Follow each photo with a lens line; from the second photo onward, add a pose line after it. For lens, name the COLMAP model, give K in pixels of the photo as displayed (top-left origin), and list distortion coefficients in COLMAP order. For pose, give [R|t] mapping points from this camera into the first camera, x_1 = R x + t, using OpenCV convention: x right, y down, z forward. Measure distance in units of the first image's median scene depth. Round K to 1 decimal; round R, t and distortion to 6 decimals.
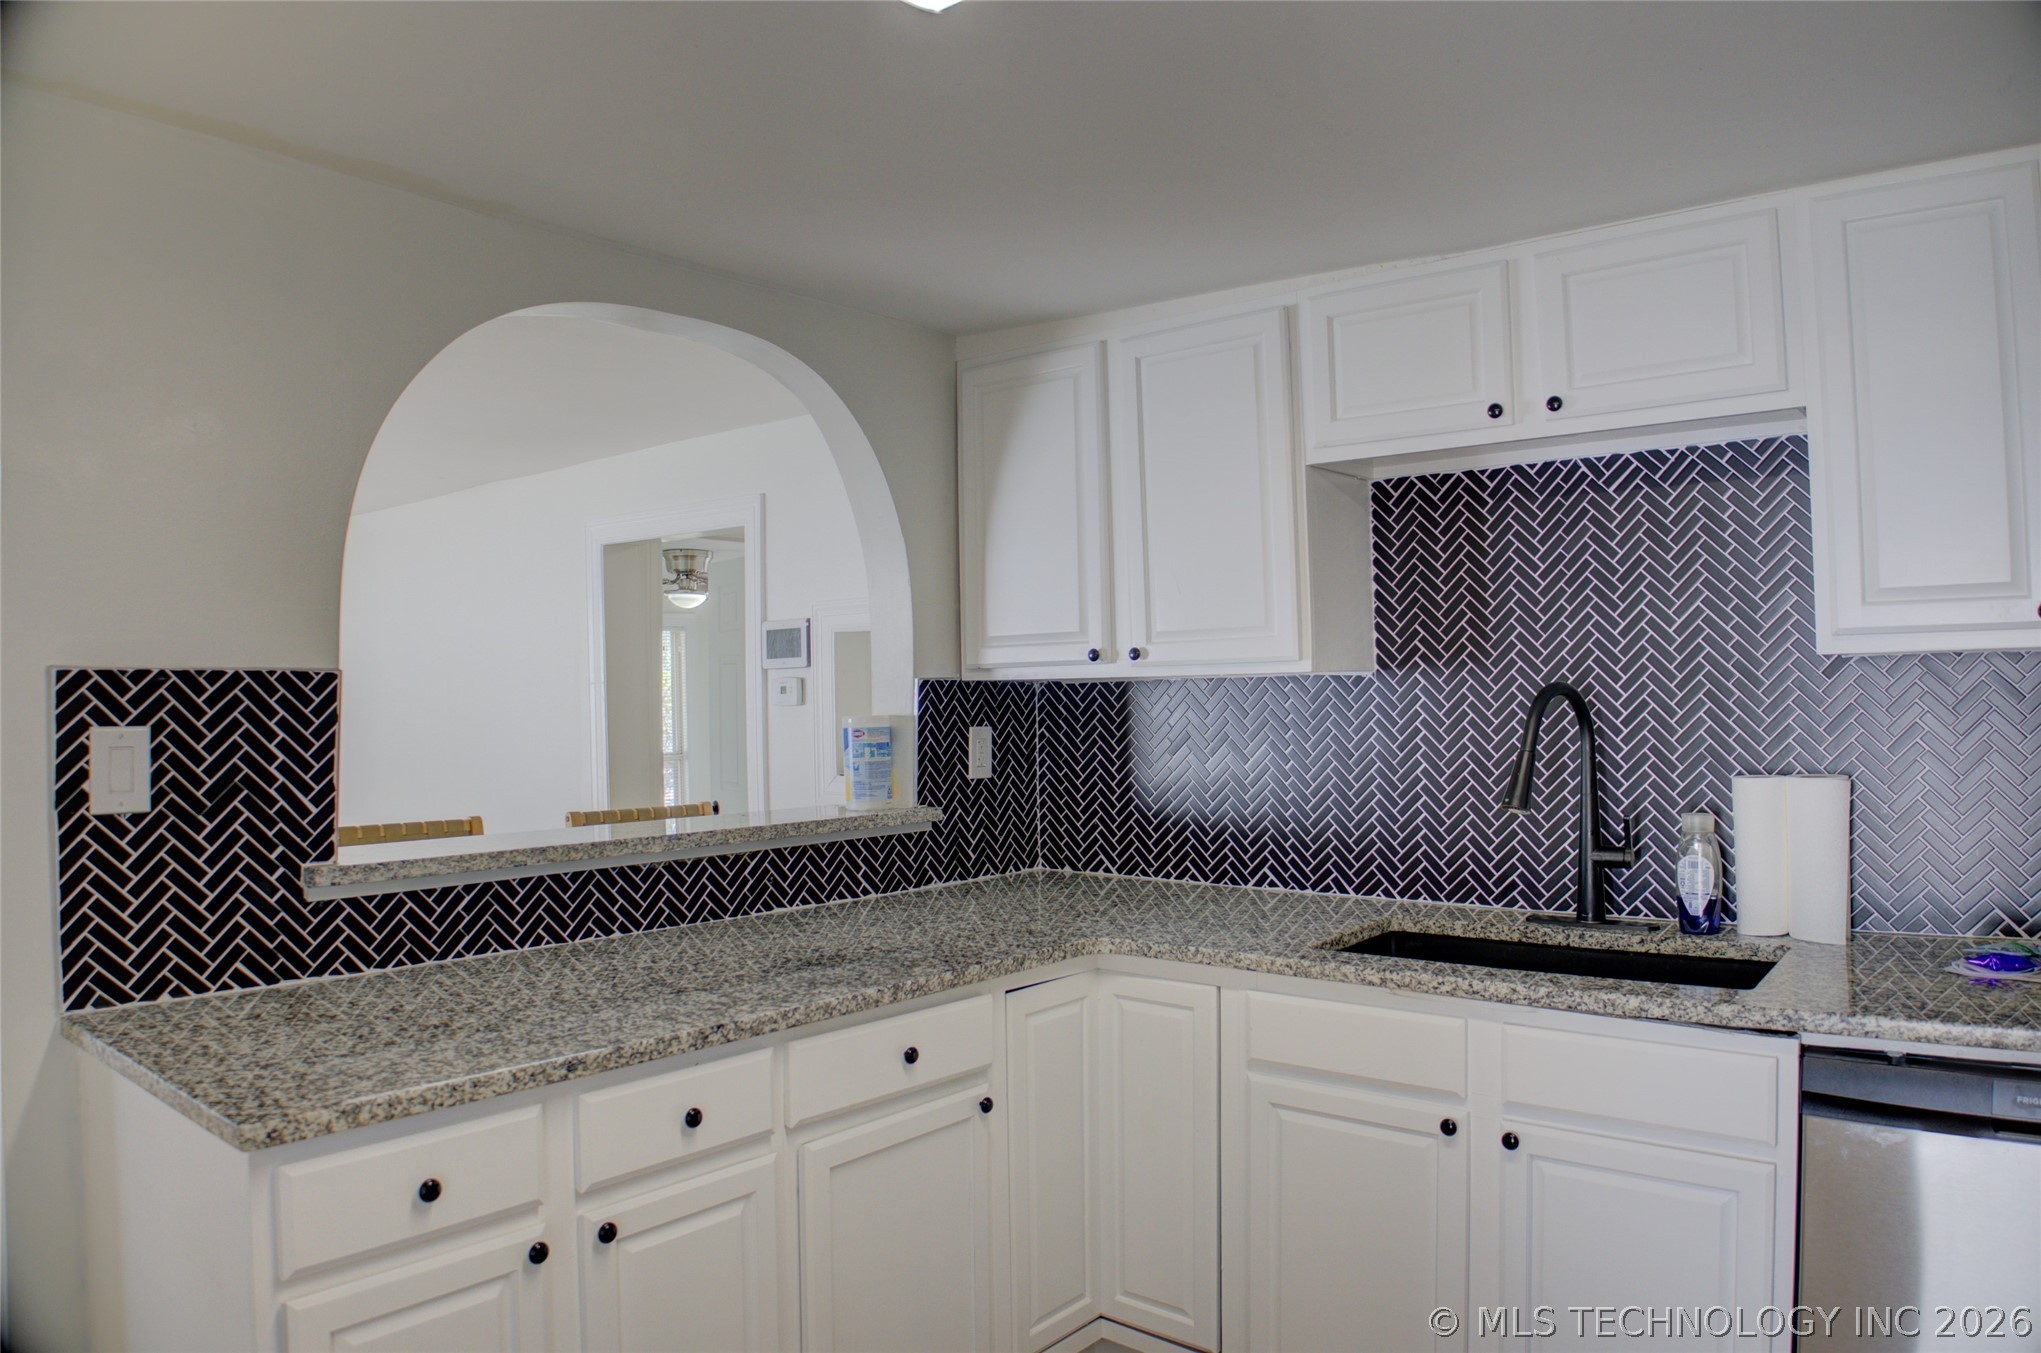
lens RADIAL K [[1357.8, 0, 1020.5], [0, 1357.8, 676.5], [0, 0, 1]] dist [-0.134423, 0.063147]
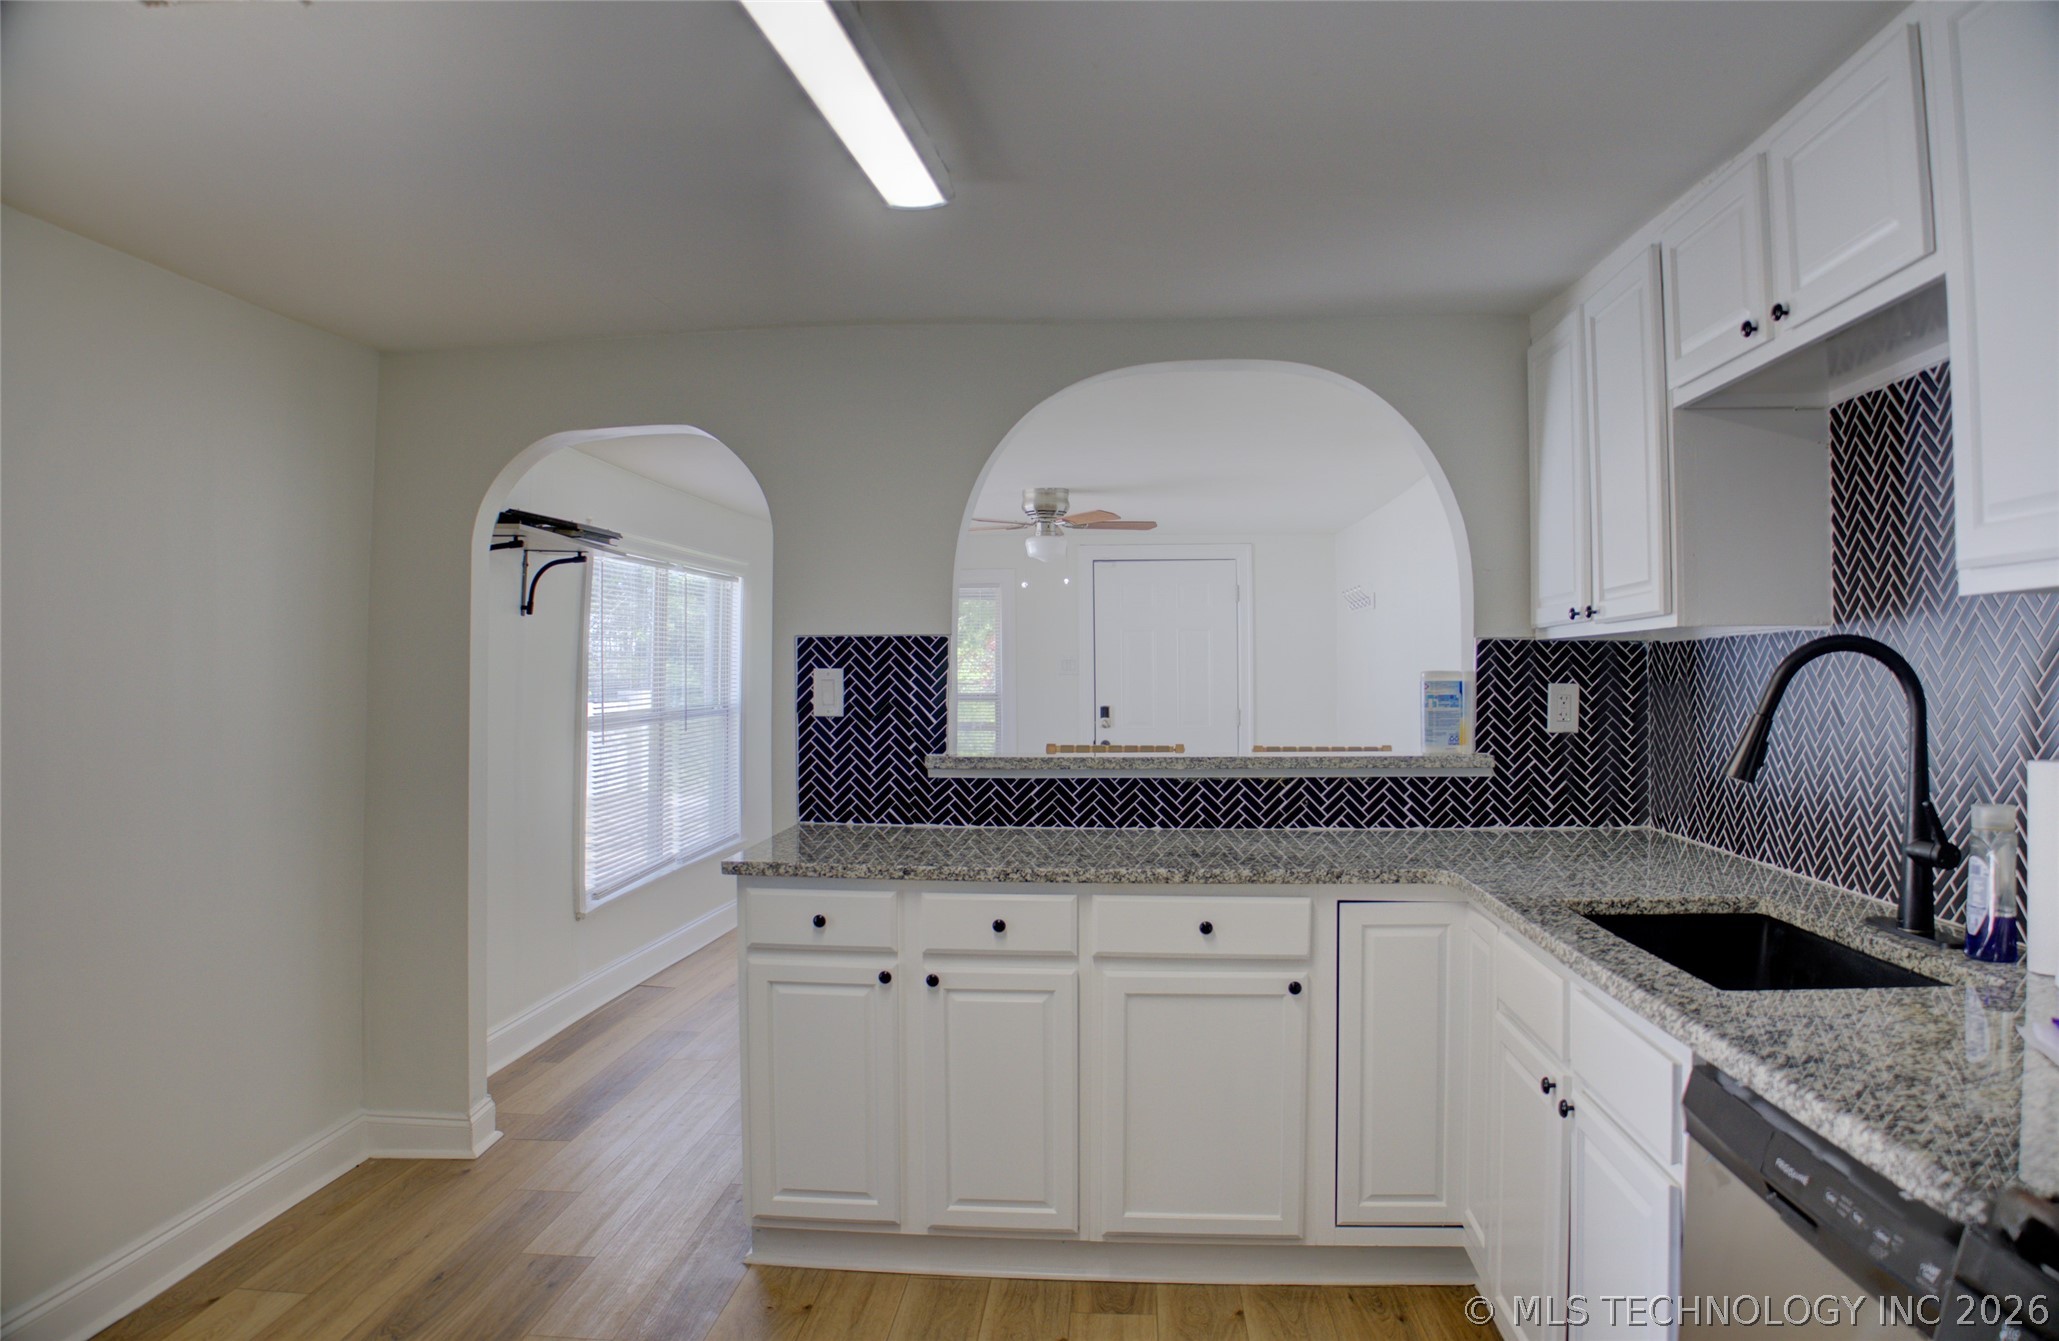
lens RADIAL K [[1374.2, 0, 1029.5], [0, 1374.2, 670.5], [0, 0, 1]] dist [-0.238292, 0.163167]
pose [[0.571093, 0.006553, -0.820859, 0.899576], [0.007919, 0.999878, 0.013491, 0.015850], [0.820847, -0.014205, 0.570971, 0.121211]]
